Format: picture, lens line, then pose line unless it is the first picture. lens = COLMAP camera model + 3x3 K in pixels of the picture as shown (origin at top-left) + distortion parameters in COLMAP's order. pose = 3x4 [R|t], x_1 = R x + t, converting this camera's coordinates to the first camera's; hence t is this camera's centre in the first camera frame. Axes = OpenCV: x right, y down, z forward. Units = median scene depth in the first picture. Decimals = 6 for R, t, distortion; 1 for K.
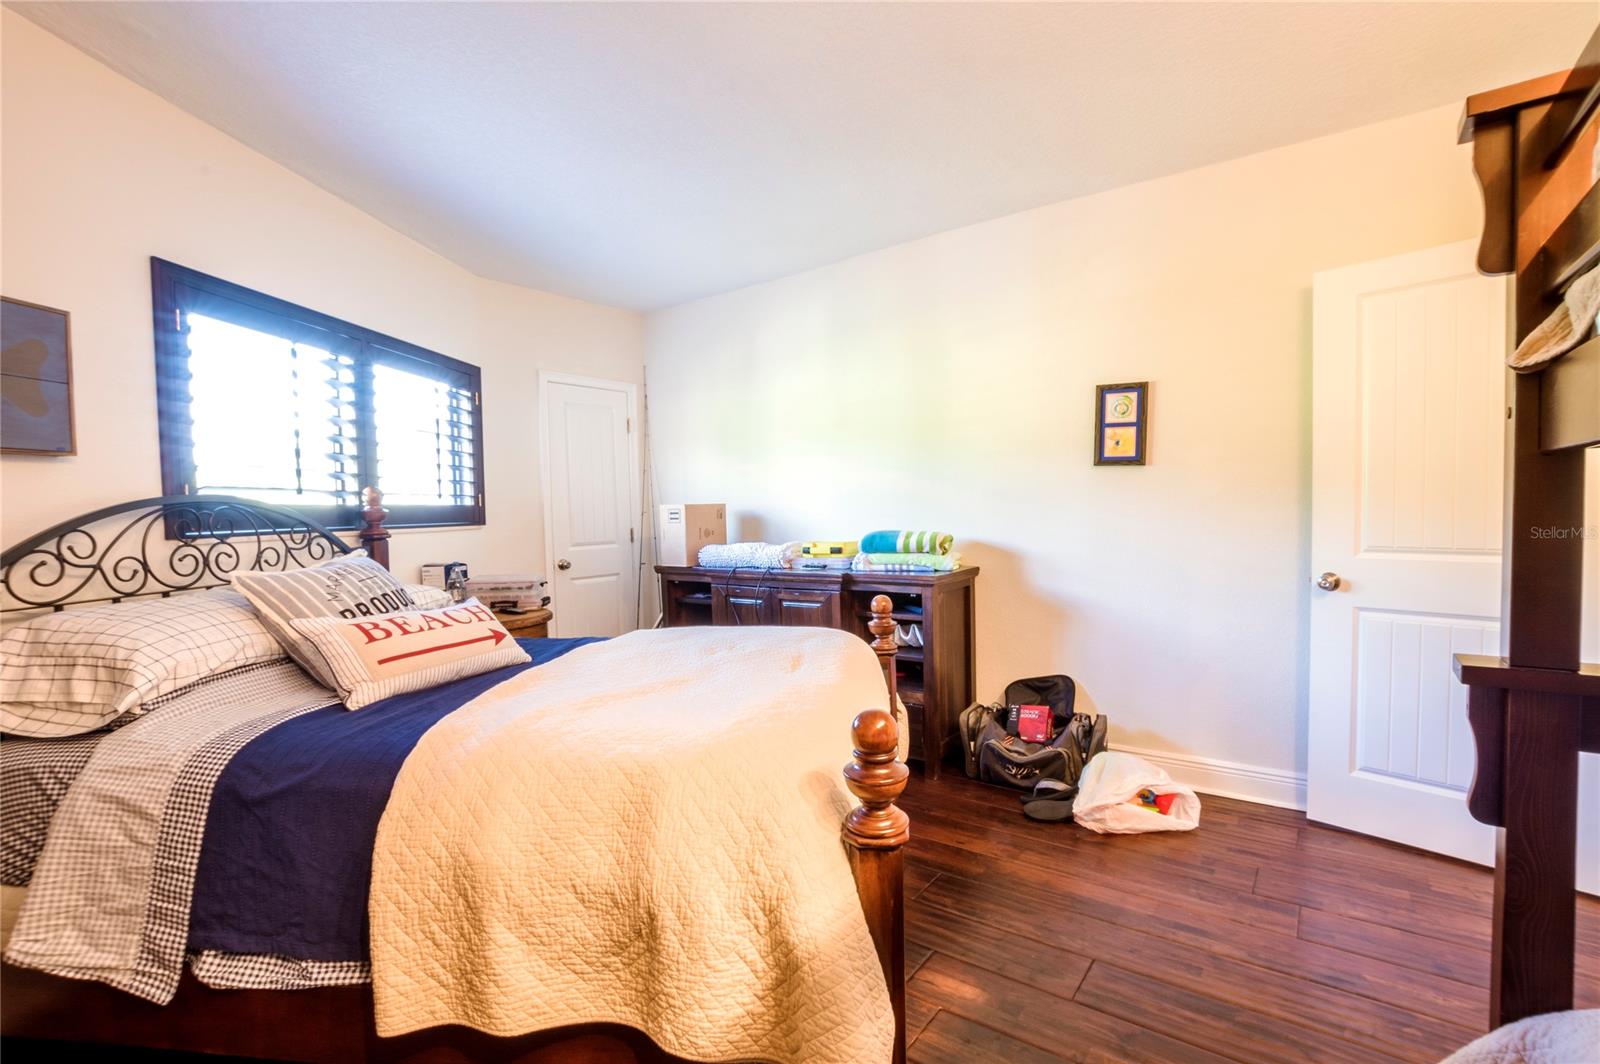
lens RADIAL K [[727.8, 0, 802.1], [0, 727.8, 541.7], [0, 0, 1]] dist [-0.038409, 0.009877]
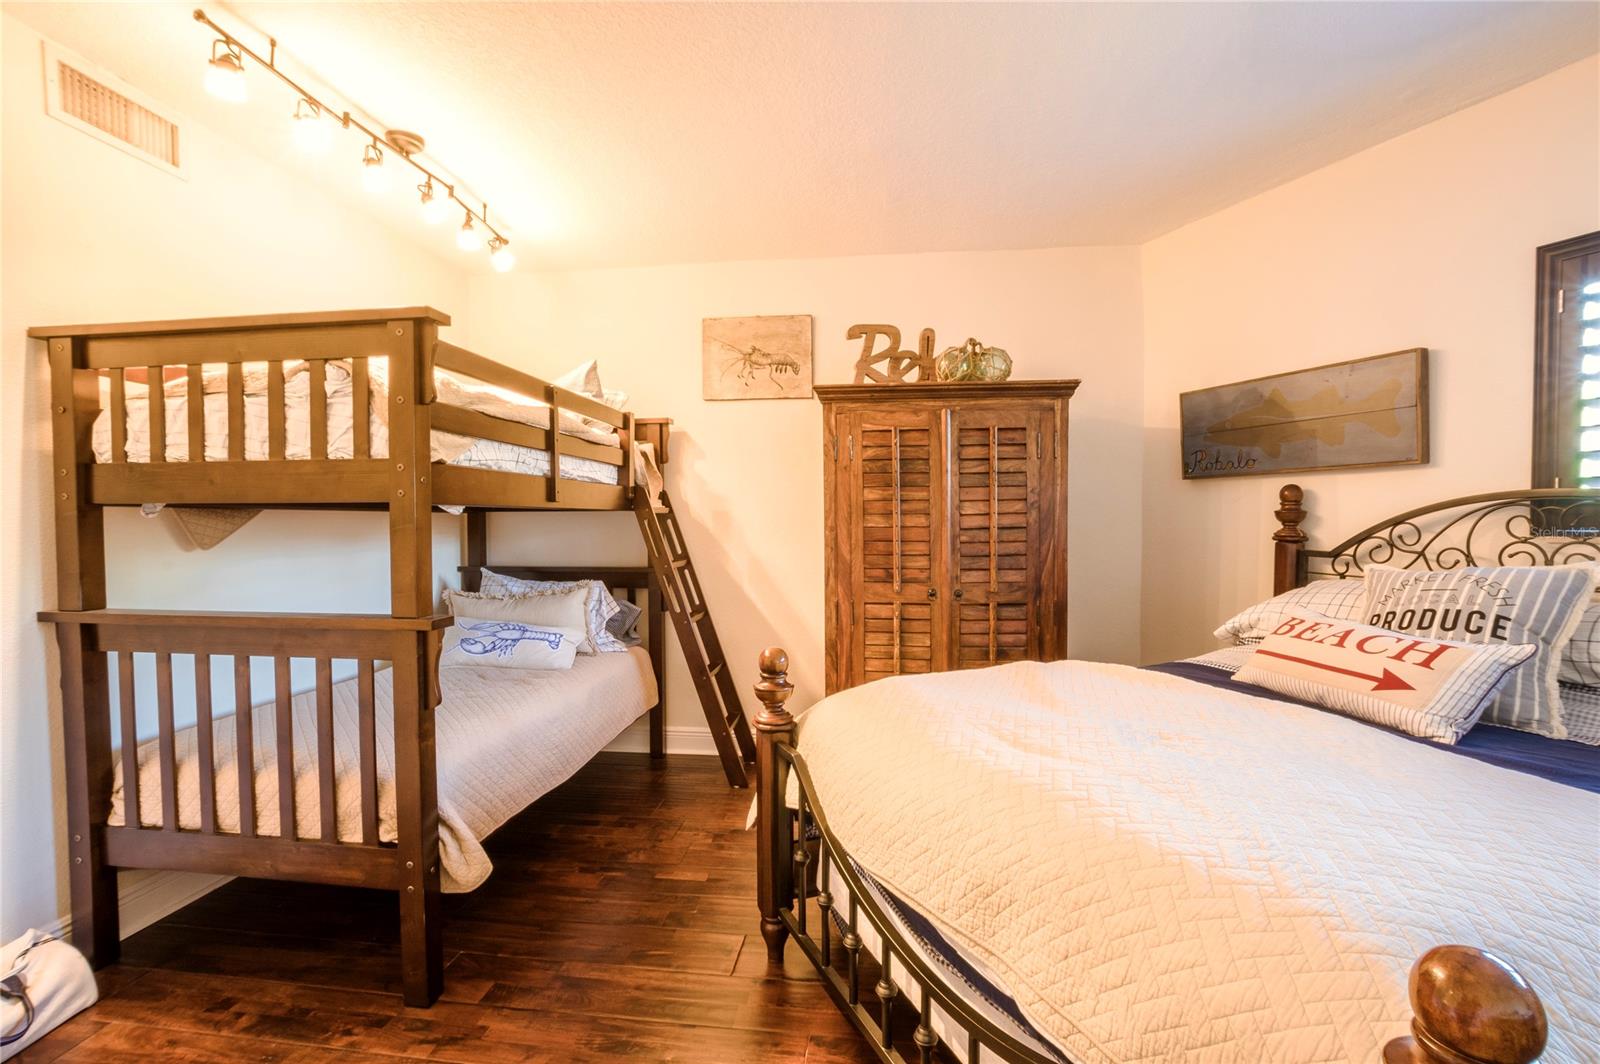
lens RADIAL K [[724.2, 0, 798.7], [0, 724.2, 540.9], [0, 0, 1]] dist [-0.039766, 0.010375]
pose [[-0.878124, 0.036819, -0.477015, 0.396856], [-0.000953, 0.996898, 0.078702, -0.060986], [0.478432, 0.069565, -0.875365, 1.176163]]
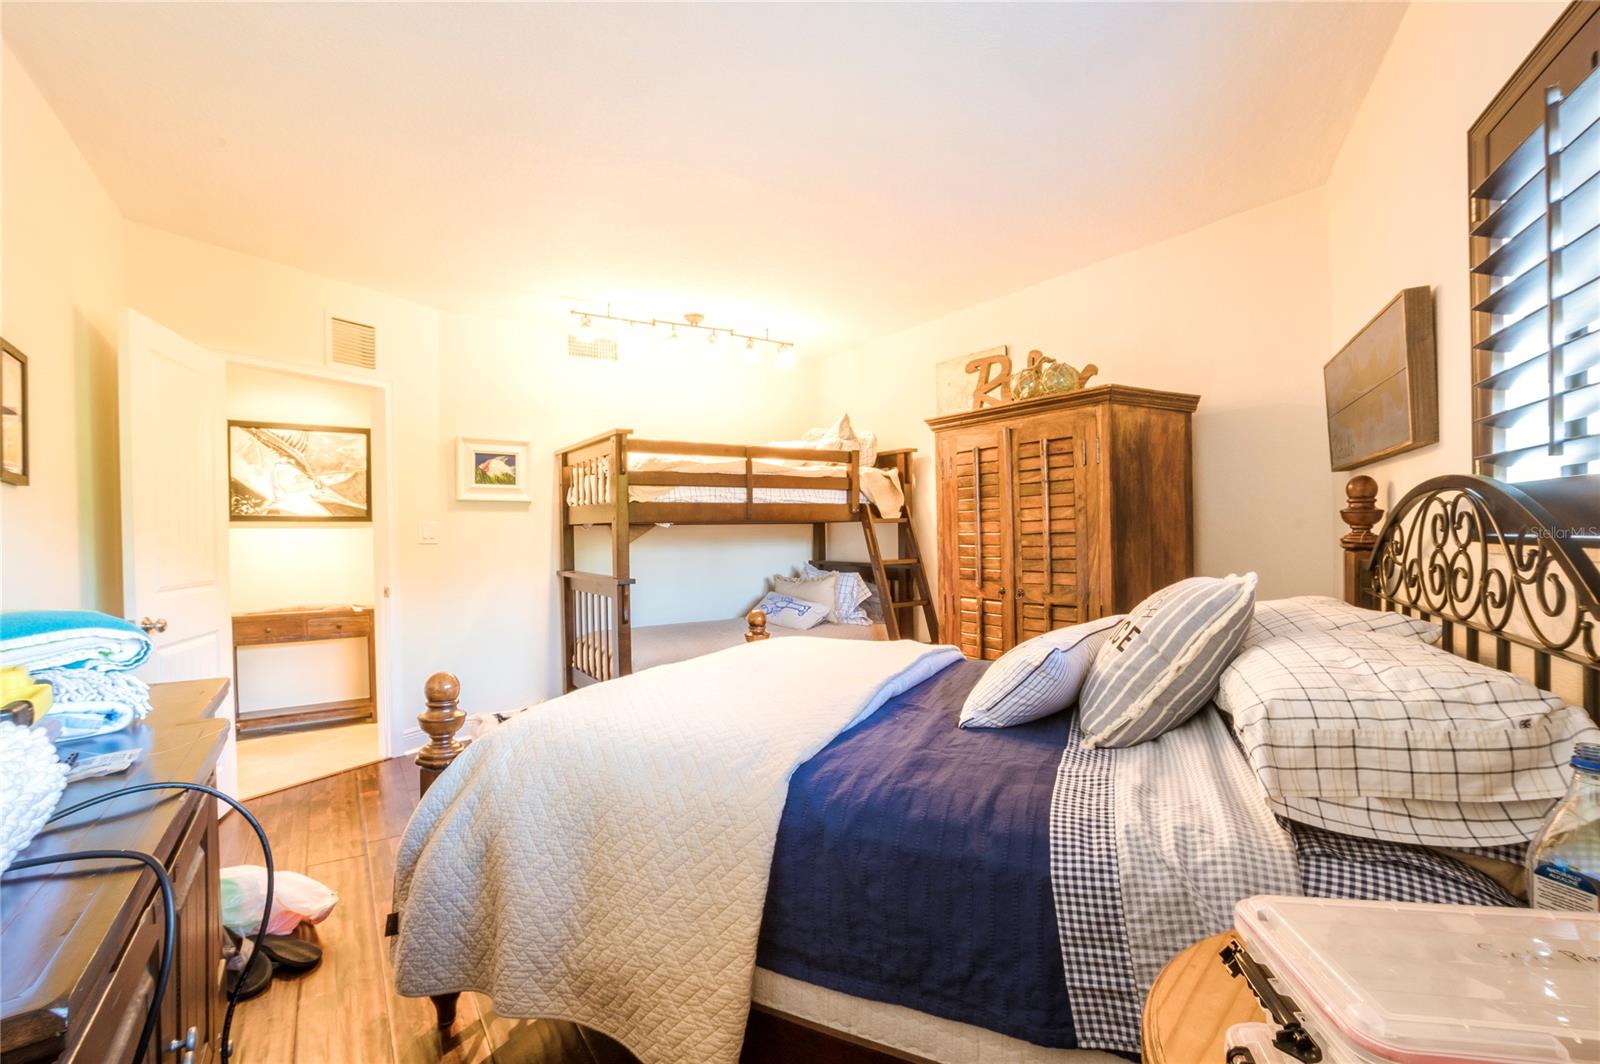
lens RADIAL K [[724.2, 0, 798.7], [0, 724.2, 540.9], [0, 0, 1]] dist [-0.039766, 0.010375]
pose [[-0.932585, 0.029409, 0.359749, -0.463123], [0.050234, 0.997551, 0.048673, -0.059185], [-0.357437, 0.063463, -0.931779, 1.607181]]
